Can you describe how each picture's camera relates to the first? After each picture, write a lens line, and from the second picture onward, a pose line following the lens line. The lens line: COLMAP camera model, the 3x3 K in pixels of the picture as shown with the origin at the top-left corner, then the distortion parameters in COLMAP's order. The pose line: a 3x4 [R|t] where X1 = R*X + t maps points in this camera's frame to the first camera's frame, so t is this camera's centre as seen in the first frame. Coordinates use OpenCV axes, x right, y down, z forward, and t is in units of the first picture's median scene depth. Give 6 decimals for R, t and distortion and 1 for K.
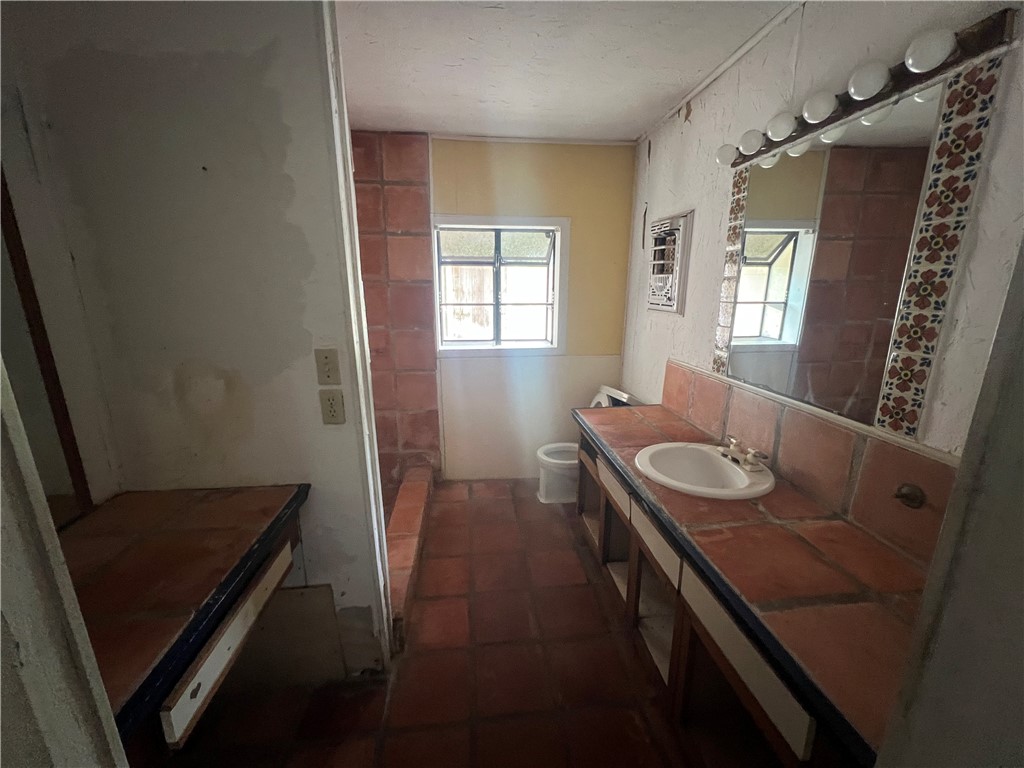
lens RADIAL K [[414.8, 0, 511.7], [0, 414.8, 382.3], [0, 0, 1]] dist [0.001147, 0.000256]
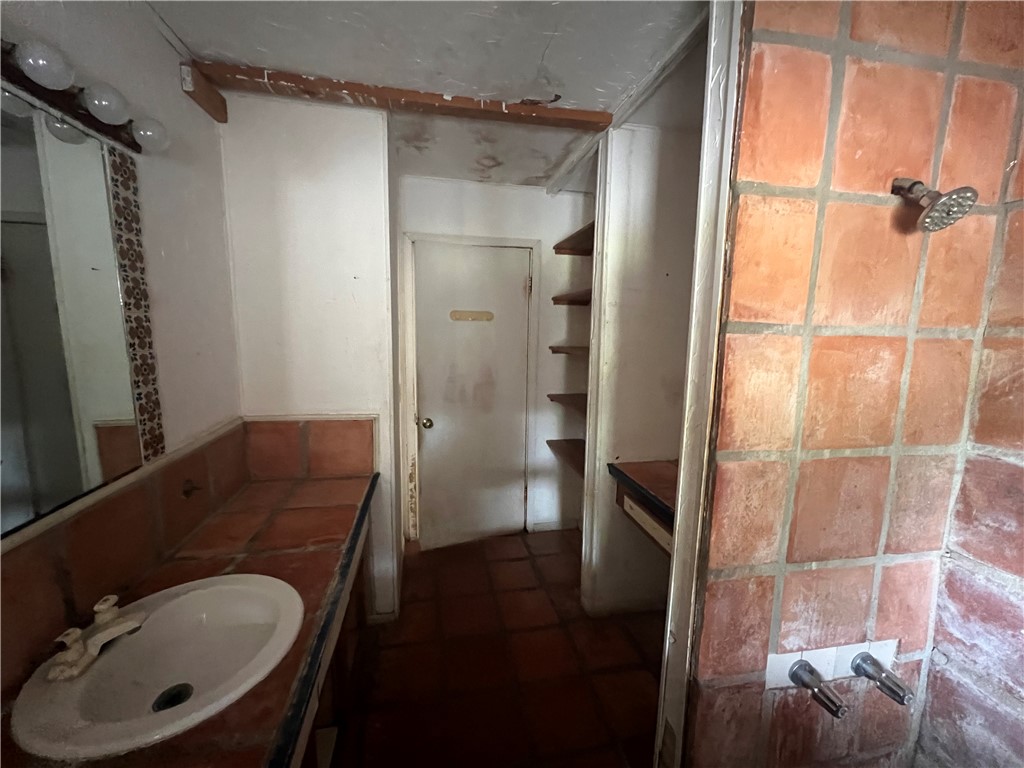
lens RADIAL K [[414.8, 0, 511.7], [0, 414.8, 382.3], [0, 0, 1]] dist [0.001147, 0.000256]
pose [[-0.995366, -0.008041, -0.095825, 0.087280], [-0.042156, 0.932128, 0.359666, -0.570708], [0.086429, 0.362039, -0.928148, 2.280642]]
